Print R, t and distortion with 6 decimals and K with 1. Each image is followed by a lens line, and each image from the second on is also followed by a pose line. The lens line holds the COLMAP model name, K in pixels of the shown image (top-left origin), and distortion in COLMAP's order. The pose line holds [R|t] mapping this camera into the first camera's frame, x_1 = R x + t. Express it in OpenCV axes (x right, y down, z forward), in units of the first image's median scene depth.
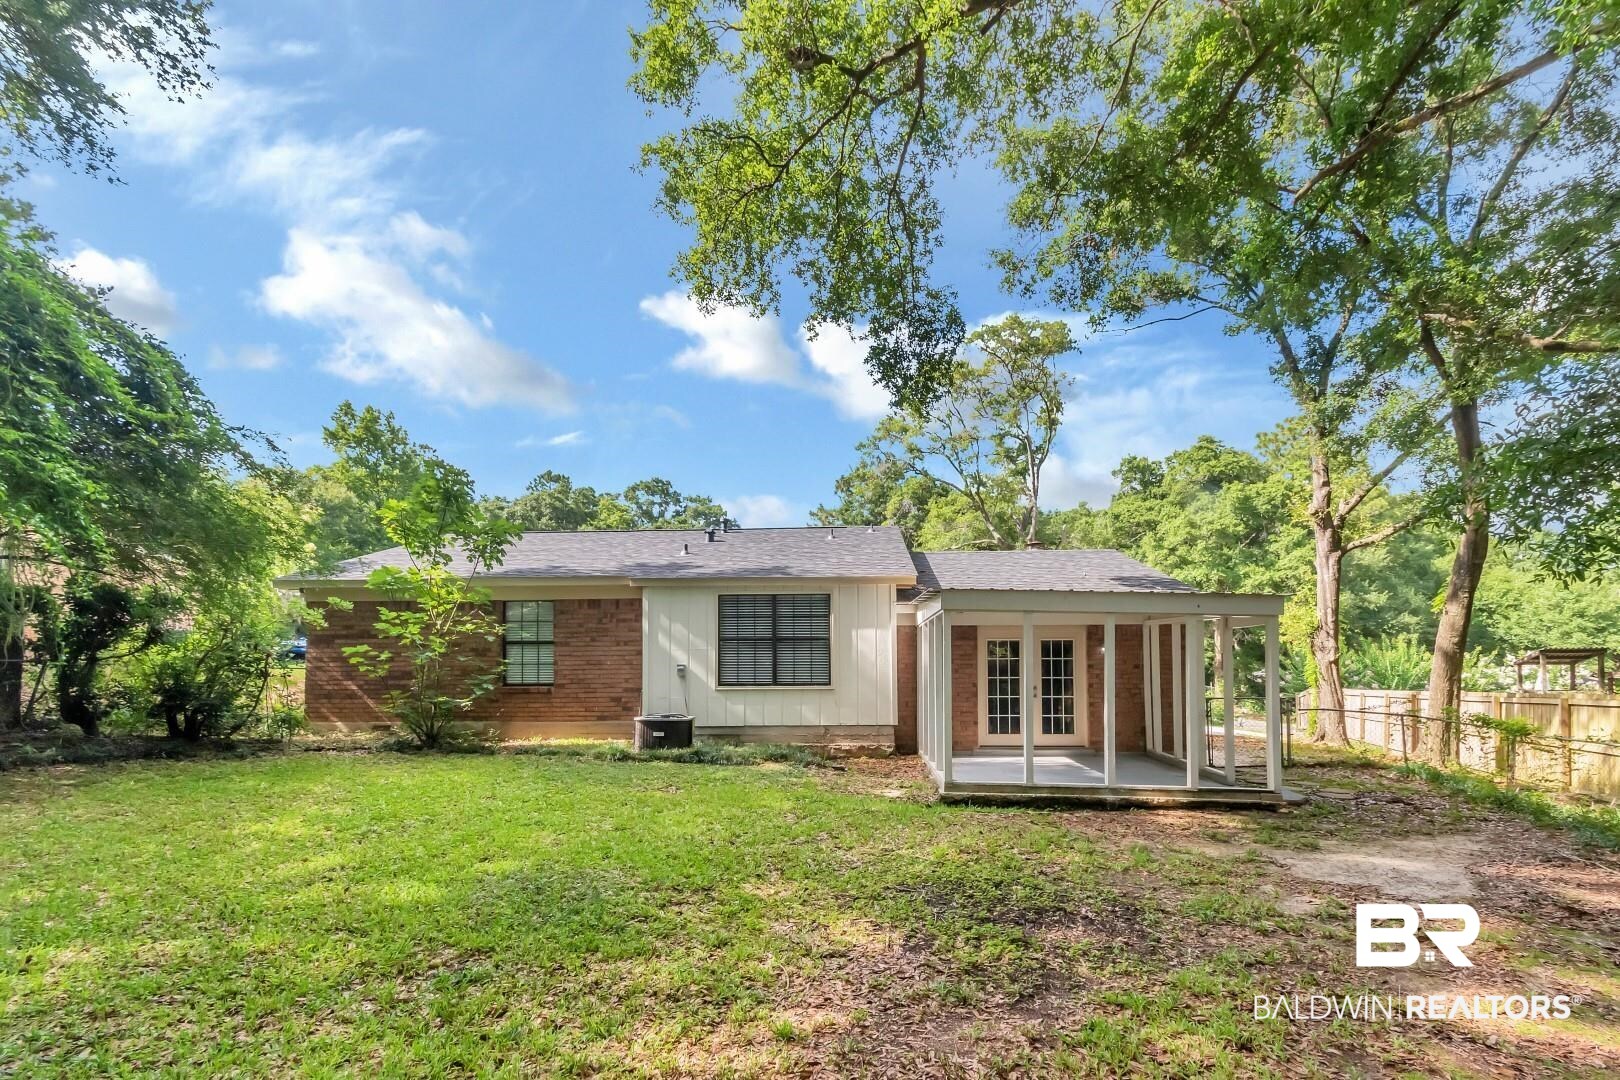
lens RADIAL K [[724.2, 0, 812.5], [0, 724.2, 655.3], [0, 0, 1]] dist [0.000791, 0.000154]
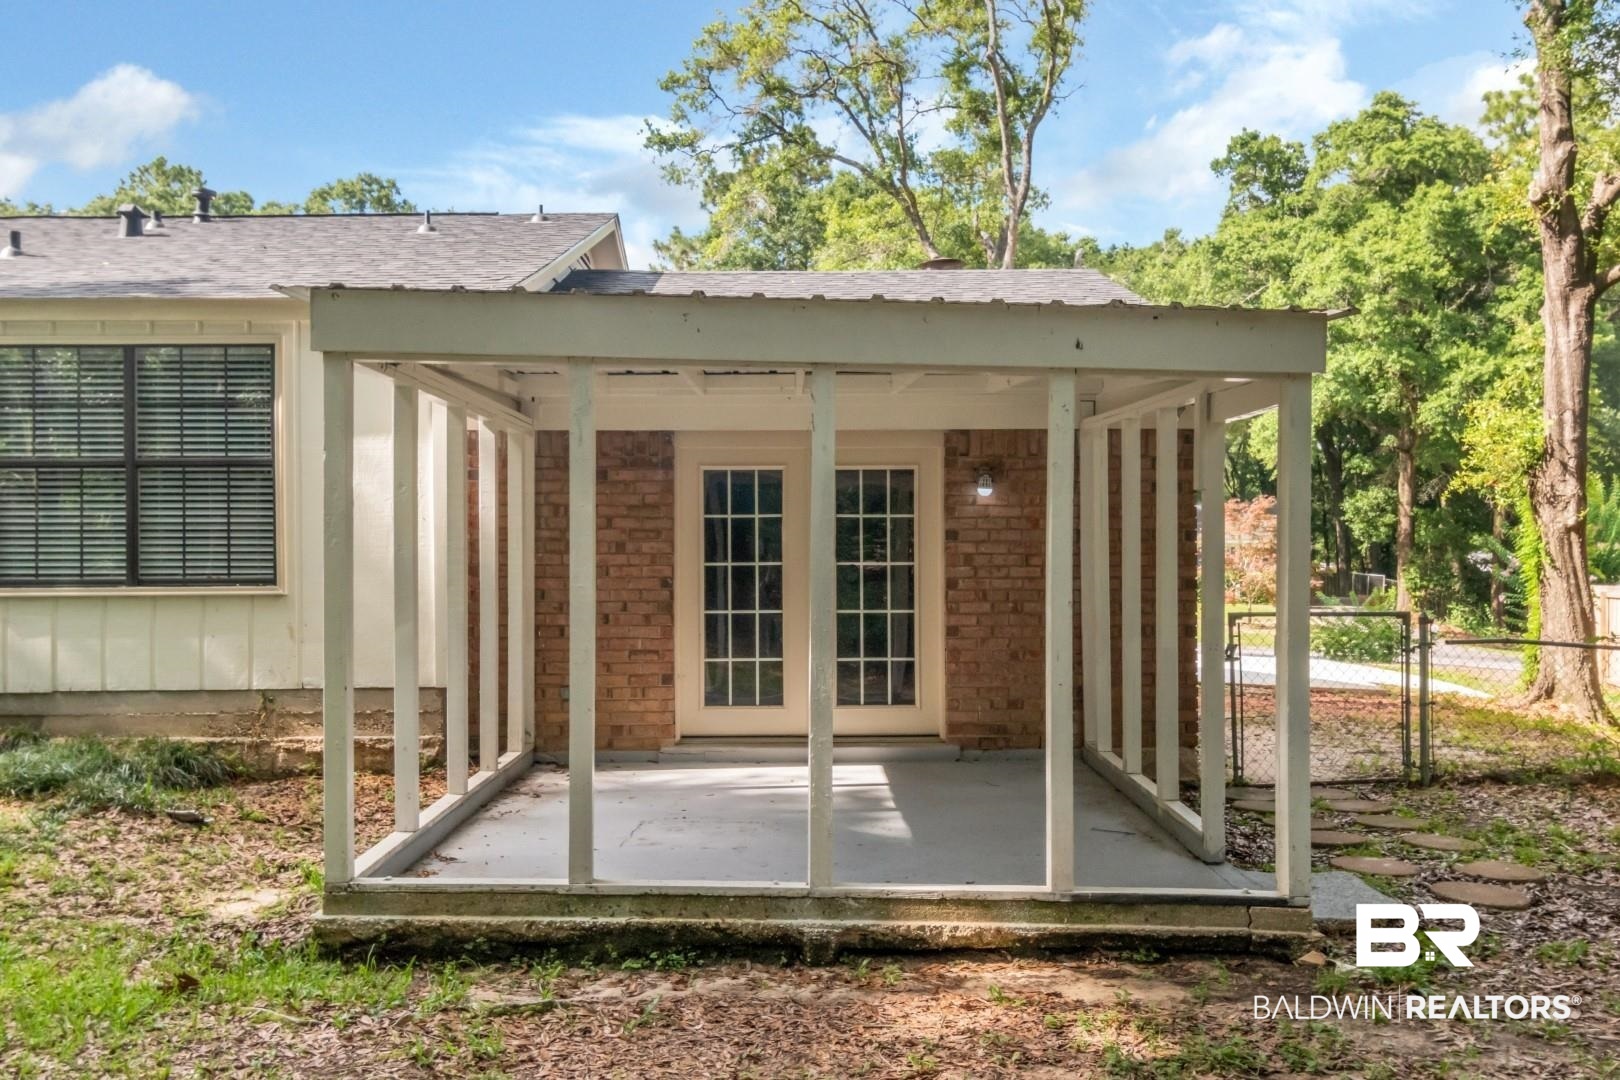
lens RADIAL K [[1350.0, 0, 805.7], [0, 1350.0, 564.9], [0, 0, 1]] dist [0.001142, -0.004665]
pose [[0.997256, -0.001883, 0.074000, 0.168776], [-0.000402, 0.999524, 0.030849, 0.006001], [-0.074023, -0.030794, 0.996781, 0.182011]]
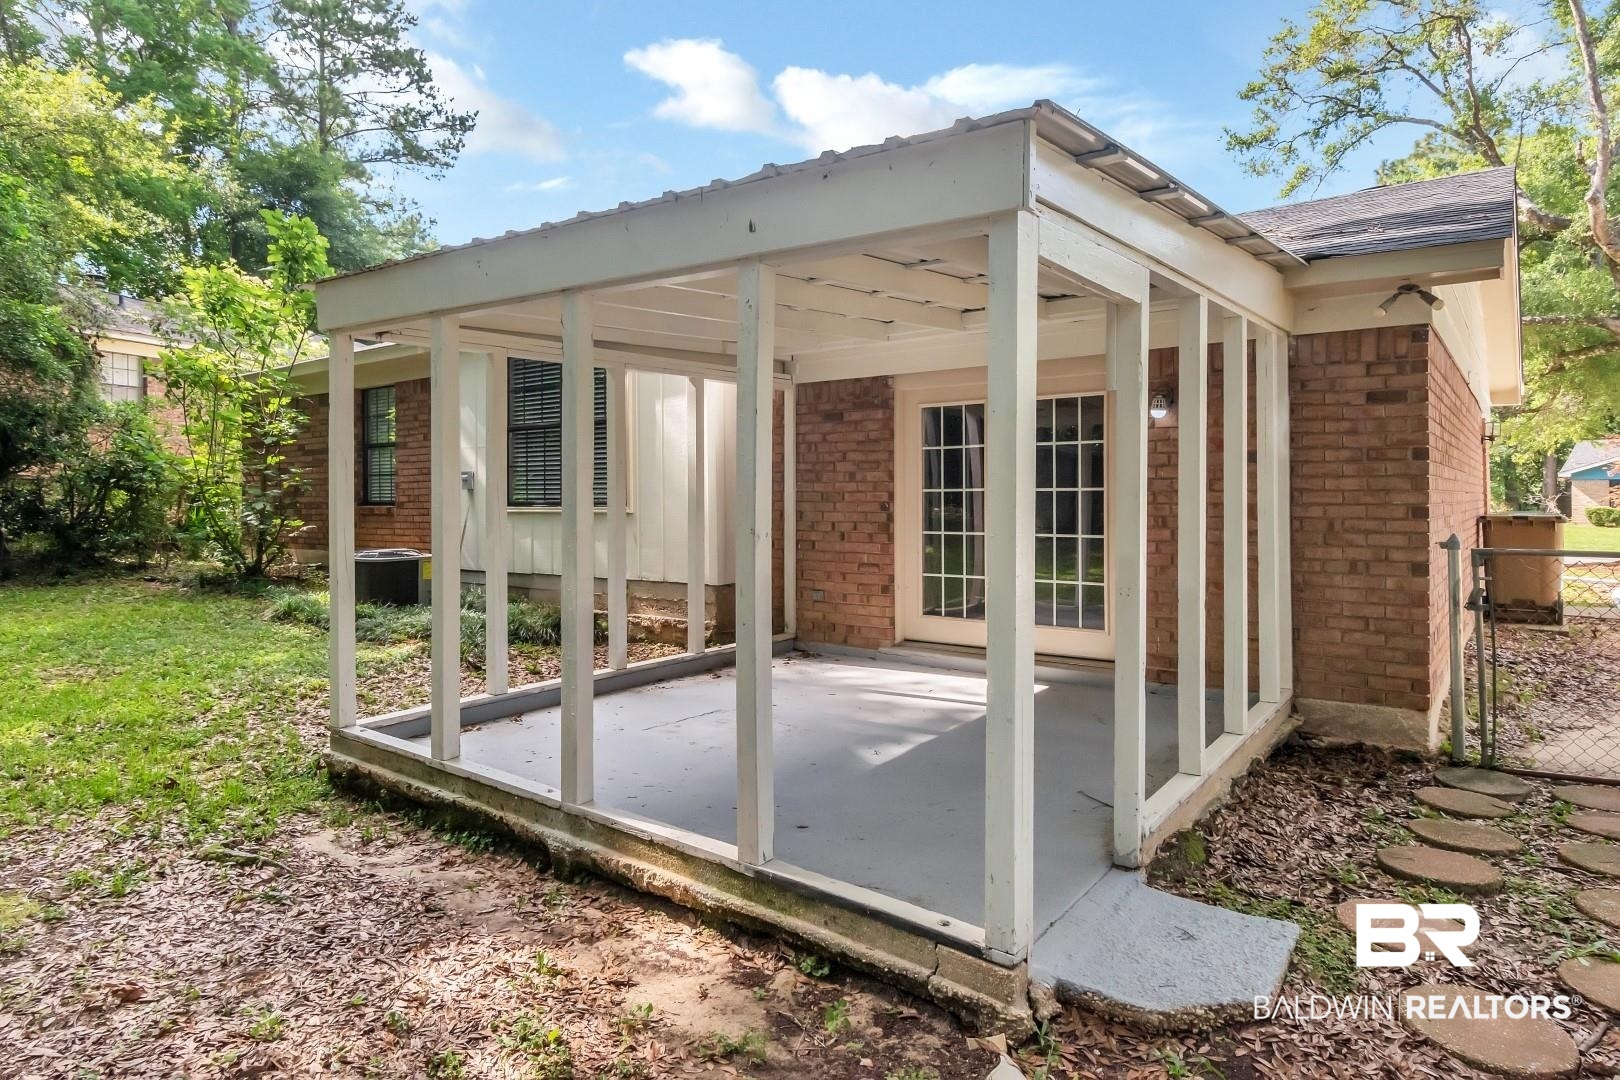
lens RADIAL K [[944.9, 0, 807.4], [0, 944.9, 499.9], [0, 0, 1]] dist [0.005387, 0.000709]
pose [[0.836890, 0.002439, -0.547366, 0.349703], [0.016900, 0.999398, 0.030293, 0.012299], [0.547111, -0.034603, 0.836345, 0.325458]]
